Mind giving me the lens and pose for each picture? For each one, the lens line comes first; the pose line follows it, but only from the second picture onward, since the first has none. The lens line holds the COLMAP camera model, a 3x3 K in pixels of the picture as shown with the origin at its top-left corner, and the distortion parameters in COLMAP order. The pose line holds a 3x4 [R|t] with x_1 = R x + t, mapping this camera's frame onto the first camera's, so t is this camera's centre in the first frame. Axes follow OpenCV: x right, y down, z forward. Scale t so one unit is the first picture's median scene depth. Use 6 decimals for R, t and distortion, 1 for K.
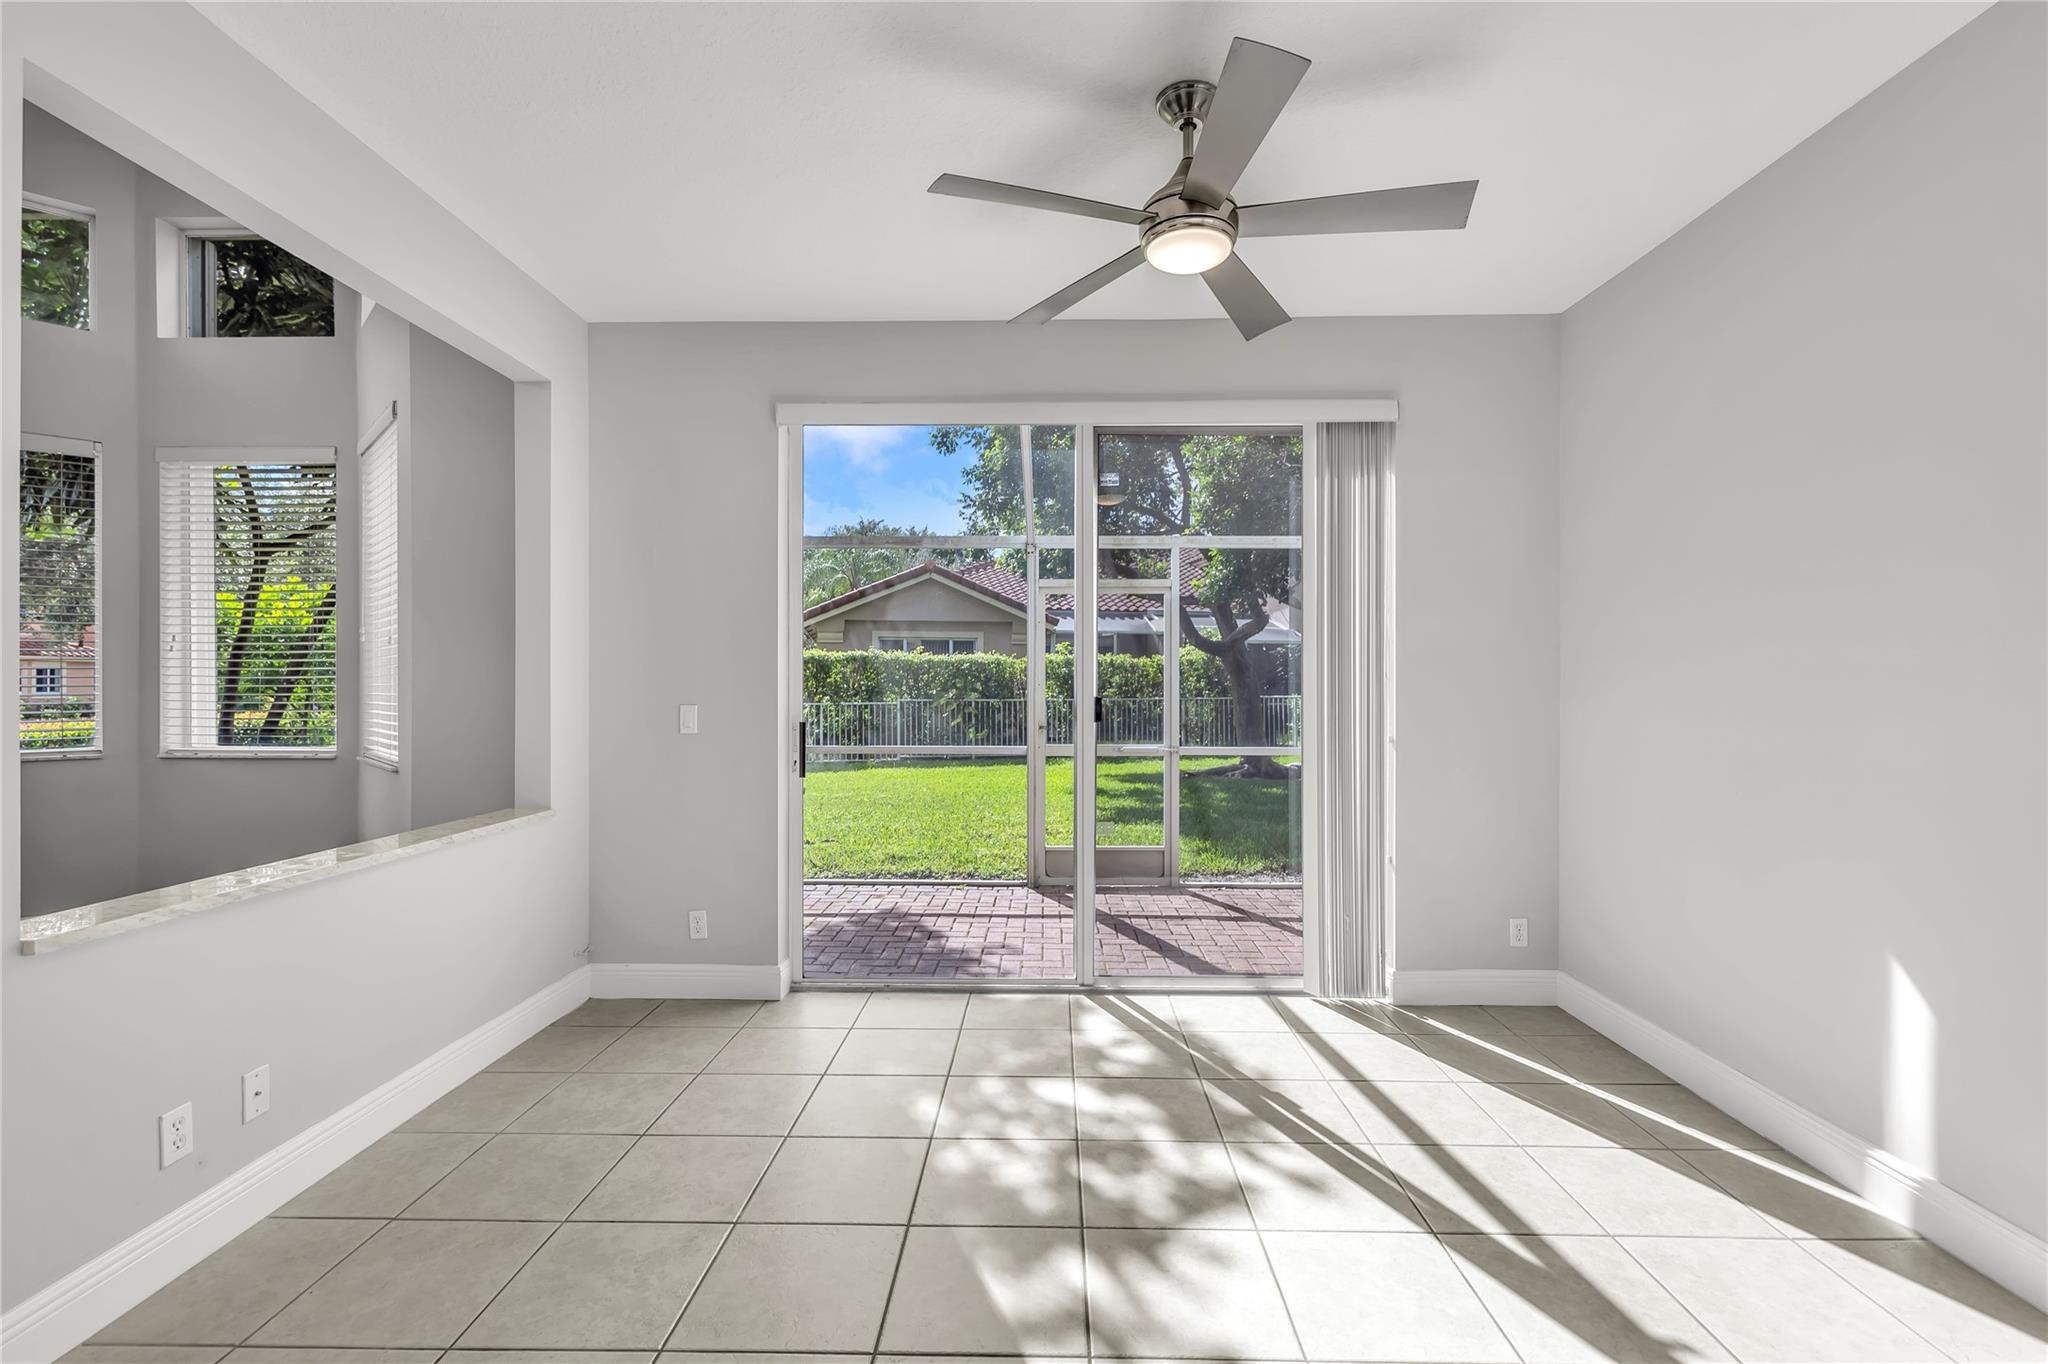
lens RADIAL K [[898.1, 0, 1029.9], [0, 898.1, 683.1], [0, 0, 1]] dist [0.000120, 0.001782]
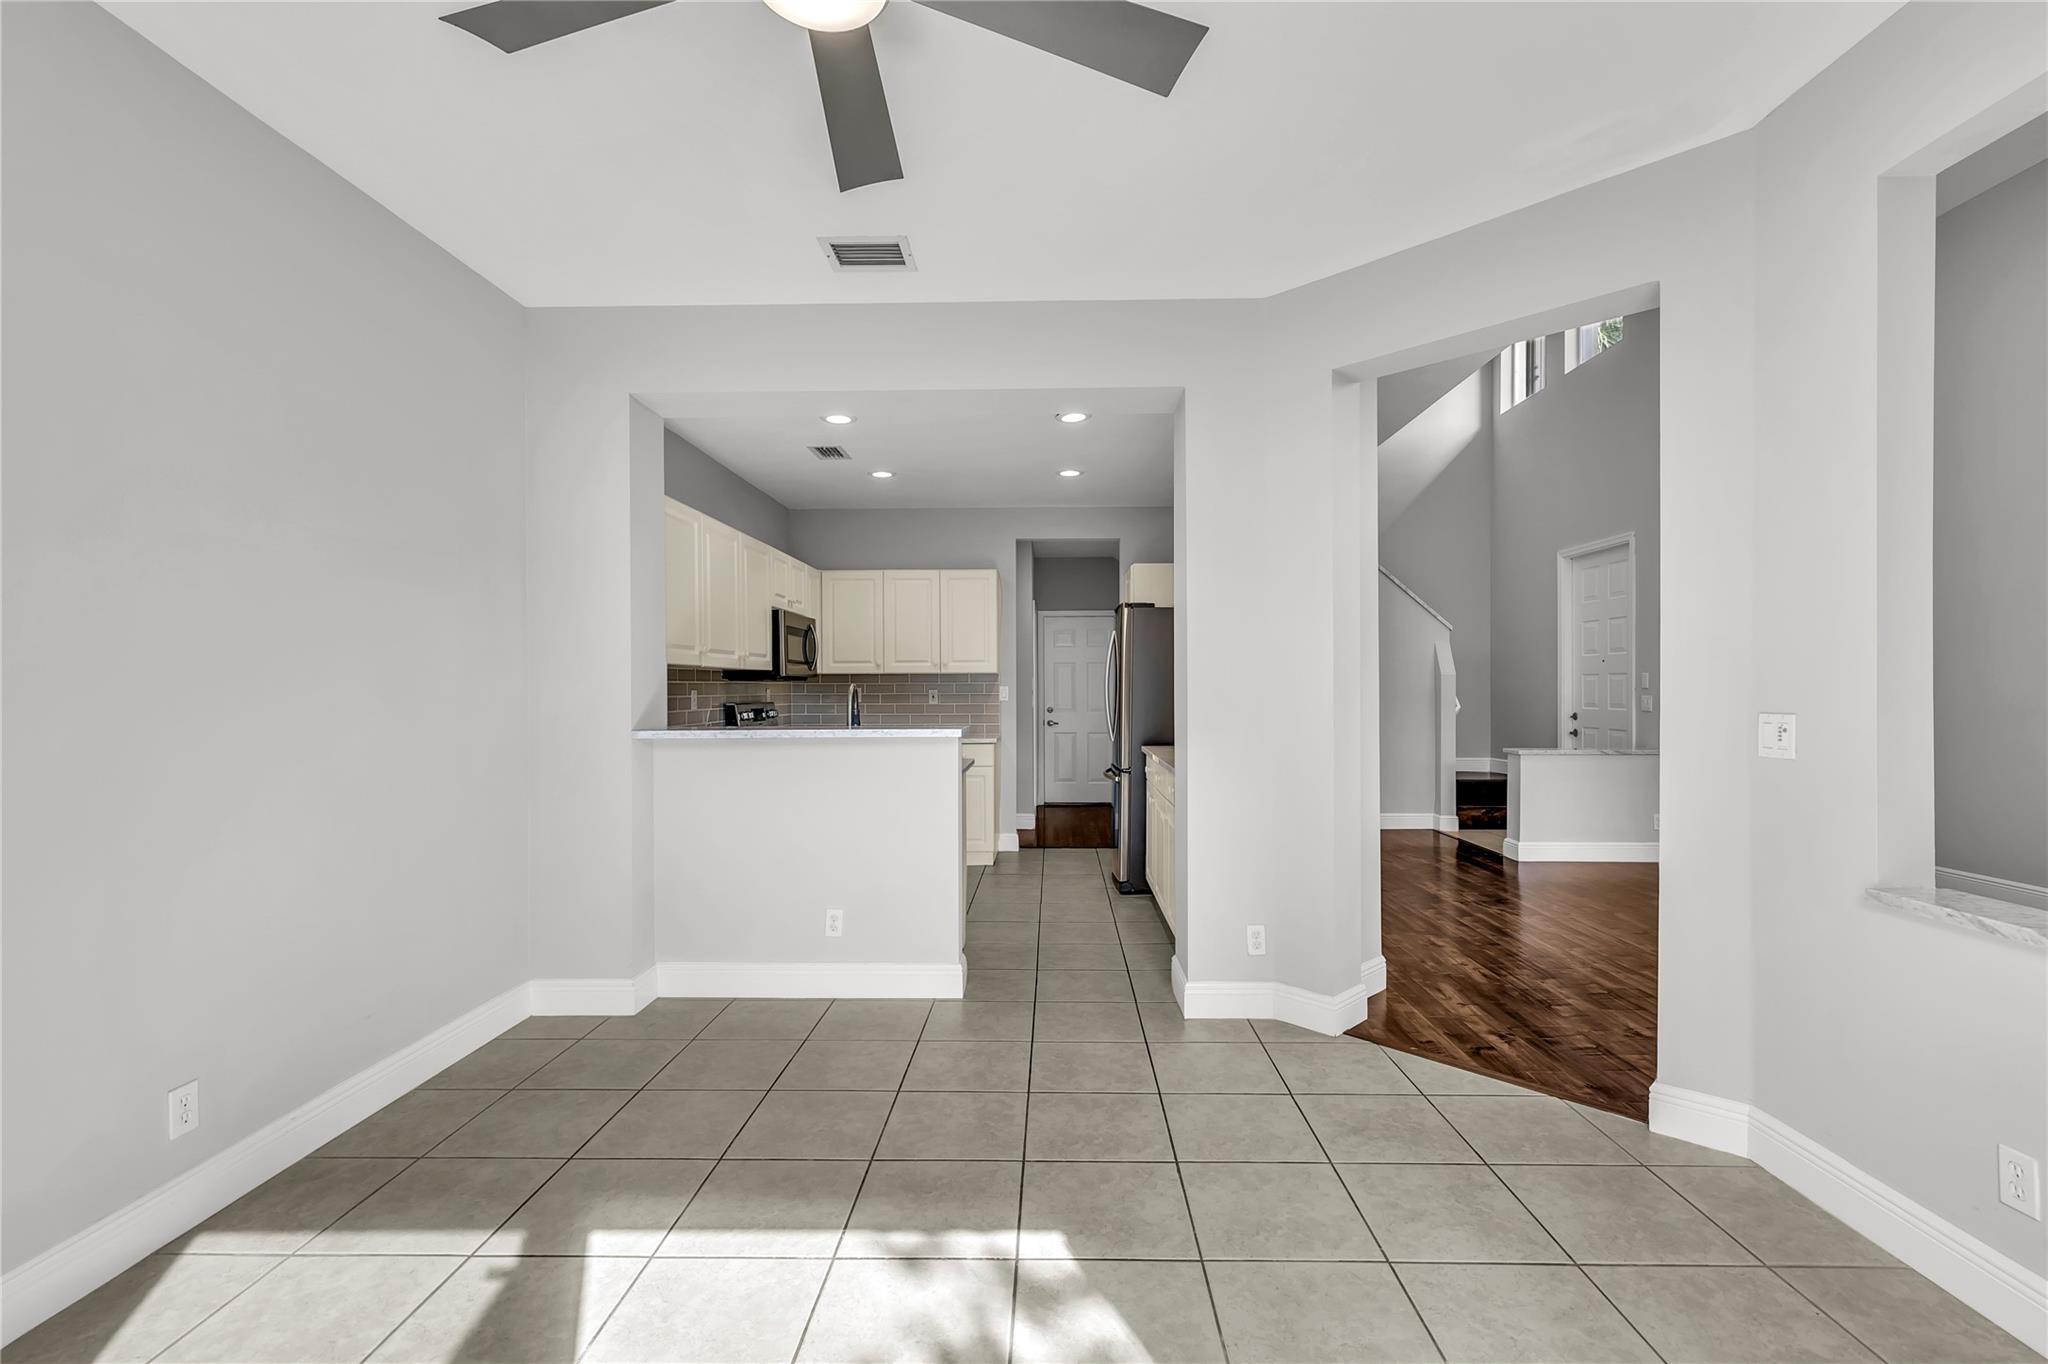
lens RADIAL K [[898.1, 0, 1051.8], [0, 898.1, 682.7], [0, 0, 1]] dist [0.000120, 0.001782]
pose [[-0.999829, 0.004796, -0.017870, 0.010000], [0.004897, 0.999972, -0.005598, 0.001039], [0.017843, -0.005684, -0.999825, 0.552093]]
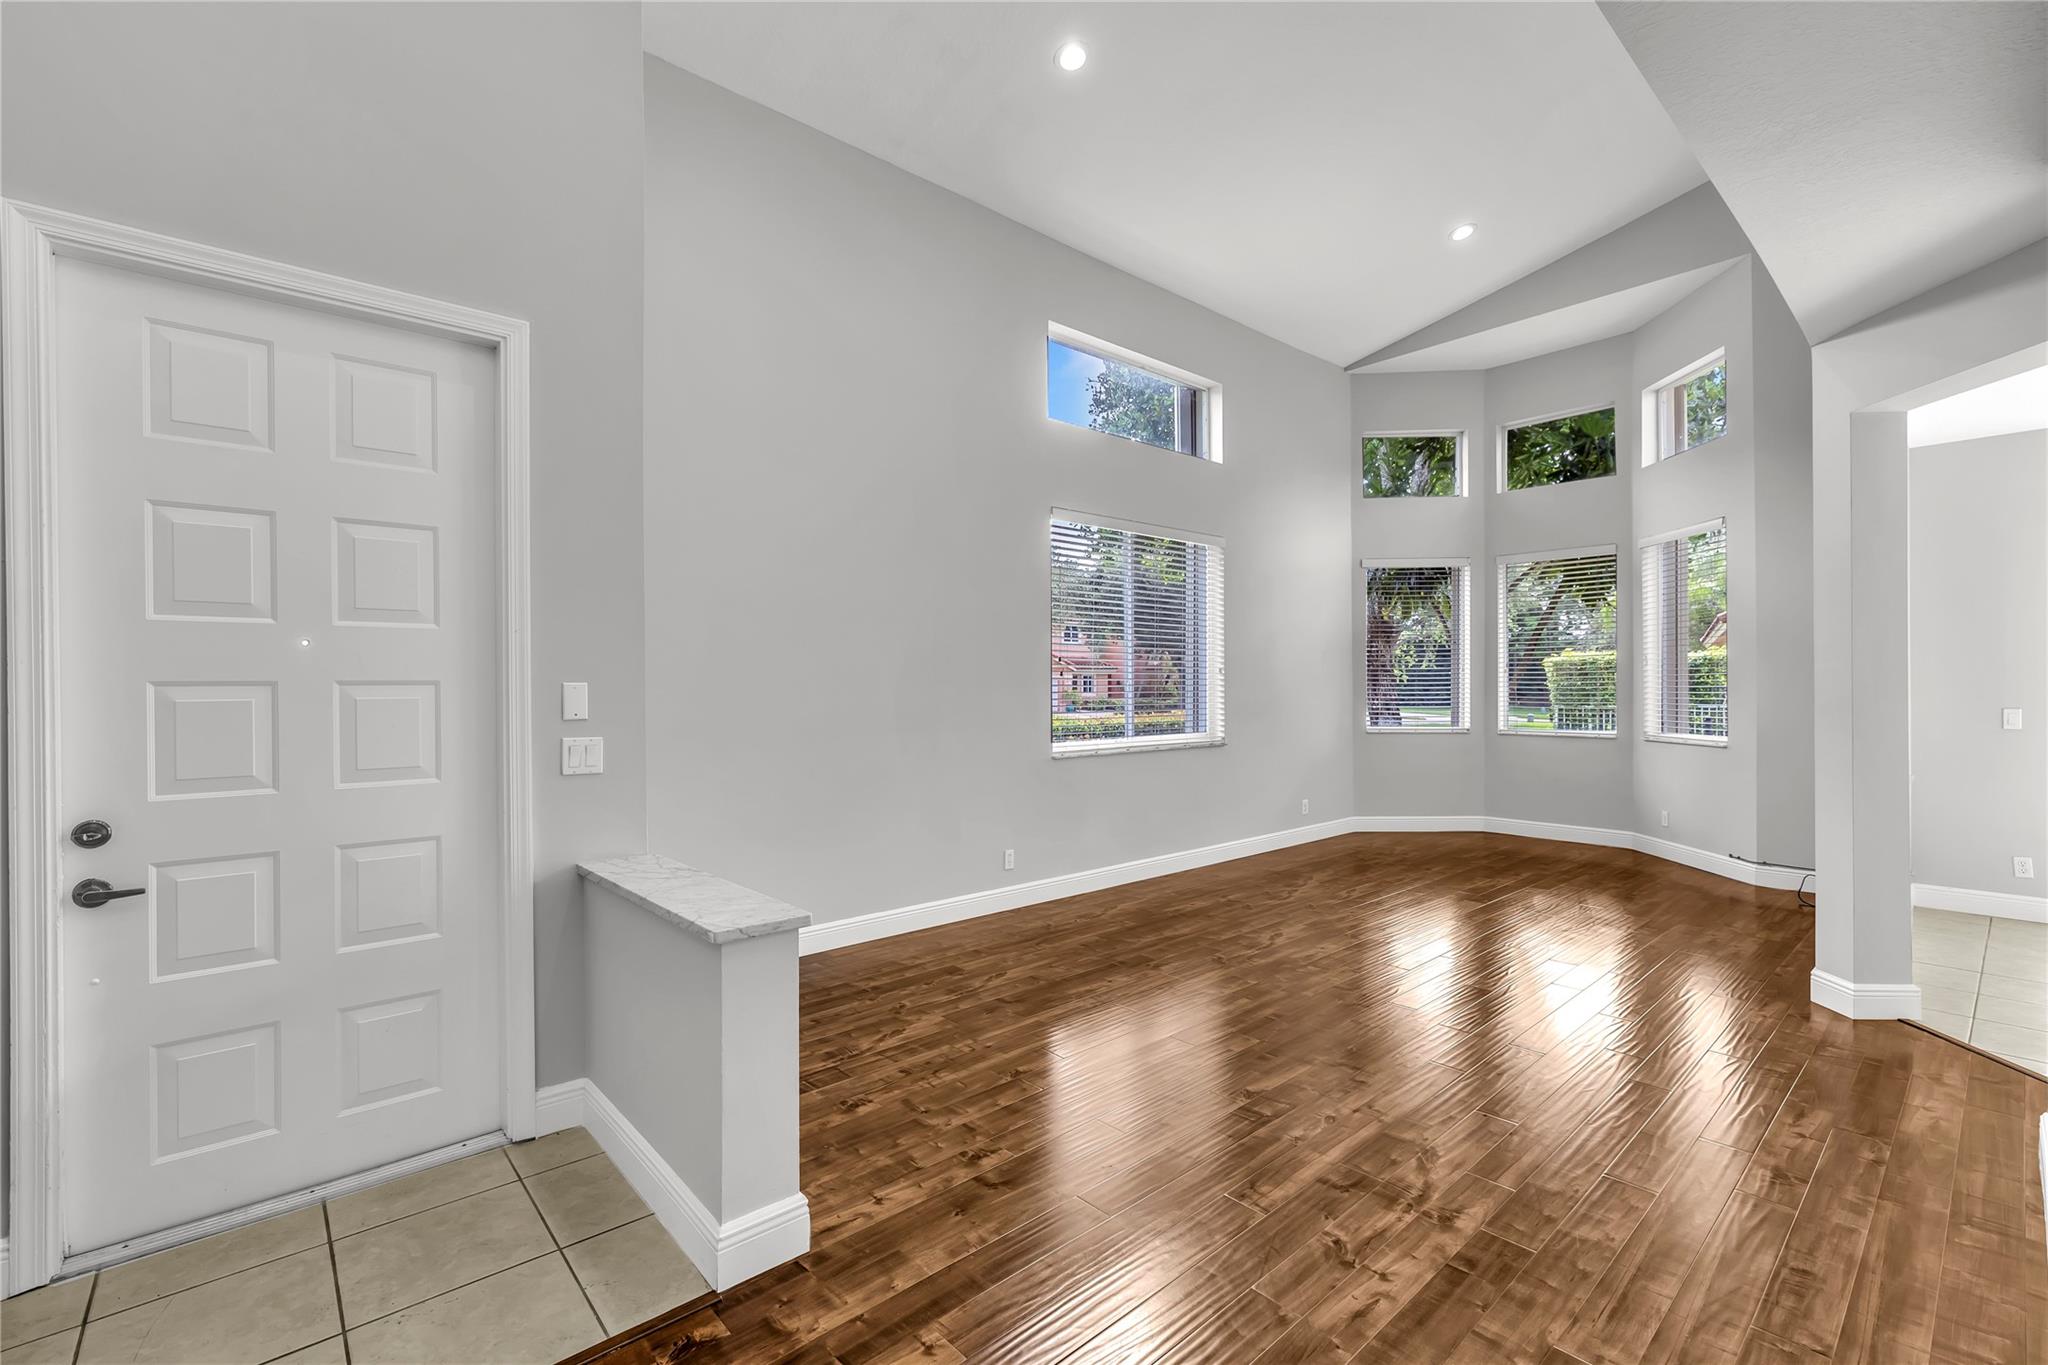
lens RADIAL K [[898.1, 0, 1020.3], [0, 898.1, 686.3], [0, 0, 1]] dist [0.000120, 0.001782]
pose [[0.683211, -0.002558, -0.730217, -0.224130], [0.005461, 0.999984, 0.001606, -0.010726], [0.730201, -0.005085, 0.683214, -0.578580]]
